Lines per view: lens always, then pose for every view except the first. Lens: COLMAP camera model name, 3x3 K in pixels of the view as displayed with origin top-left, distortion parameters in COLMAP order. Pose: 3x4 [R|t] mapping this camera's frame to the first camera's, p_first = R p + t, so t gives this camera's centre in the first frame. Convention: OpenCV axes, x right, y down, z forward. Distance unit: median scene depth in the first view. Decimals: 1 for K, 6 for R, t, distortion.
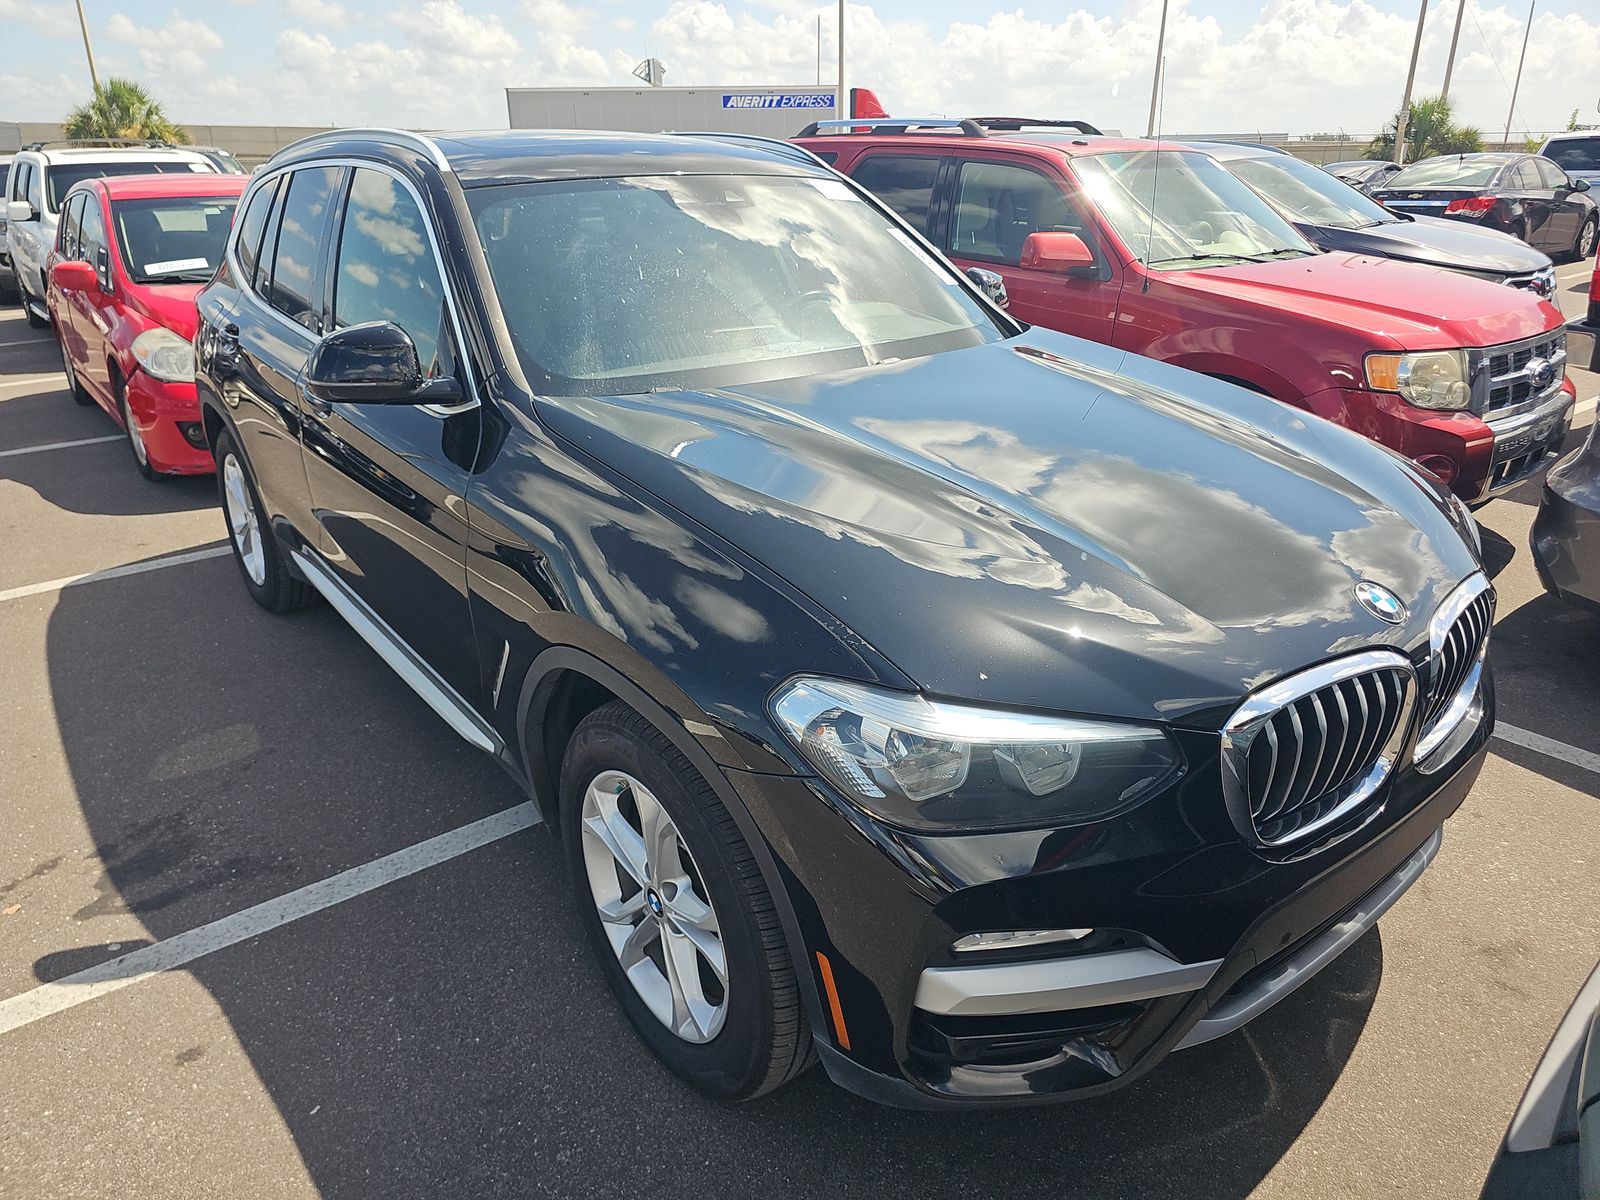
lens RADIAL K [[1064.6, 0, 808.3], [0, 1064.6, 589.2], [0, 0, 1]] dist [0.016300, -0.024819]
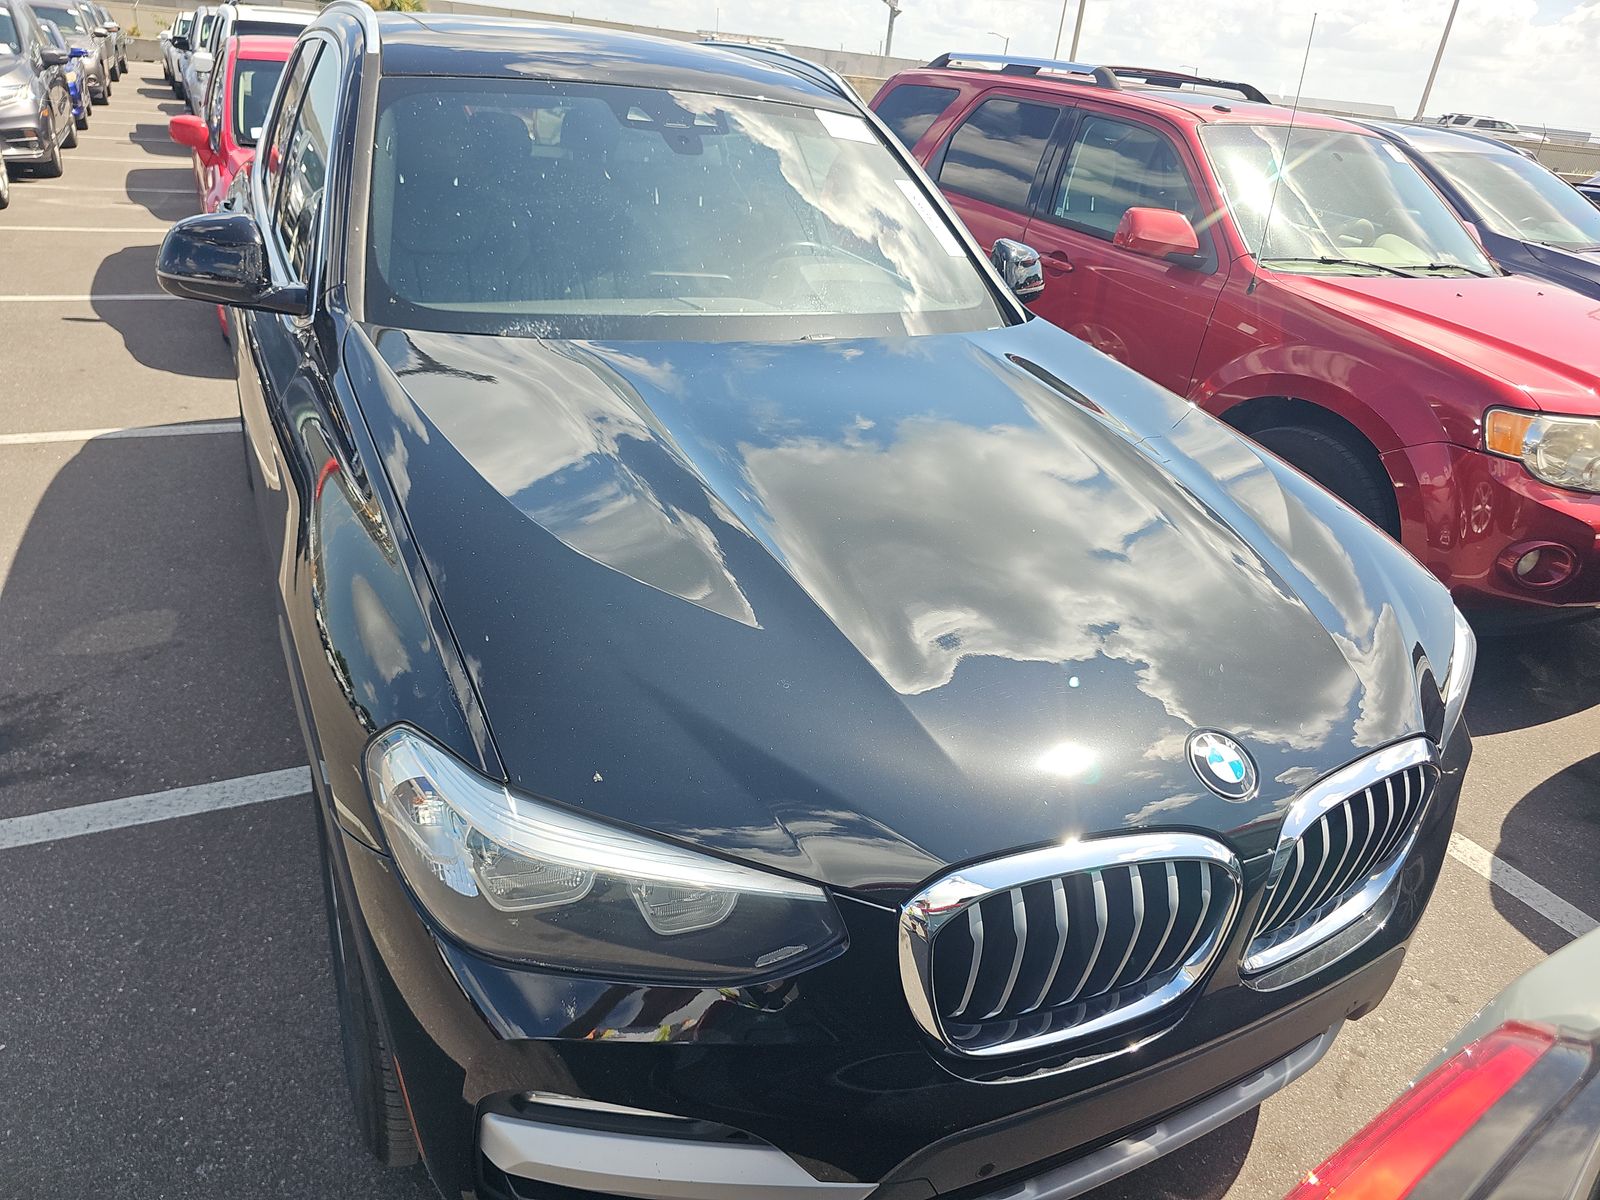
lens RADIAL K [[1064.6, 0, 798.2], [0, 1064.6, 600.5], [0, 0, 1]] dist [0.016300, -0.024819]
pose [[0.973540, 0.178686, -0.142446, 0.146381], [-0.168945, 0.982544, 0.077871, -0.048070], [0.153874, -0.051745, 0.986735, 0.099008]]
